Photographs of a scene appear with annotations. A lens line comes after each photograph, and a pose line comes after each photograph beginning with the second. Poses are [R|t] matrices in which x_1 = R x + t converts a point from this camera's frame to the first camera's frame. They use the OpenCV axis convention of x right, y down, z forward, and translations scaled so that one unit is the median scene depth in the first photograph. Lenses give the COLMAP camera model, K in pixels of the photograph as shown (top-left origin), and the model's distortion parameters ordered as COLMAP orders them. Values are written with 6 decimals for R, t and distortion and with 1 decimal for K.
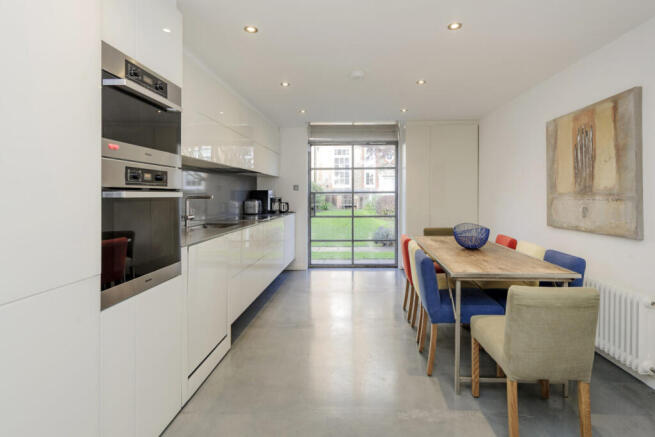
lens RADIAL K [[248.6, 0, 326.4], [0, 248.6, 202.3], [0, 0, 1]] dist [0.001424, 0.000092]
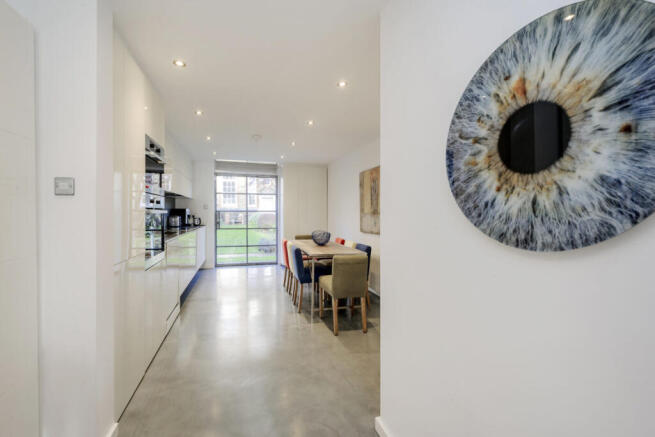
lens RADIAL K [[262.9, 0, 327.5], [0, 262.9, 218.5], [0, 0, 1]] dist [0.000142, -0.000002]
pose [[0.873492, -0.000384, 0.486839, -0.245087], [0.005912, 0.999934, -0.009820, 0.020403], [-0.486803, 0.011456, 0.873437, -0.567418]]
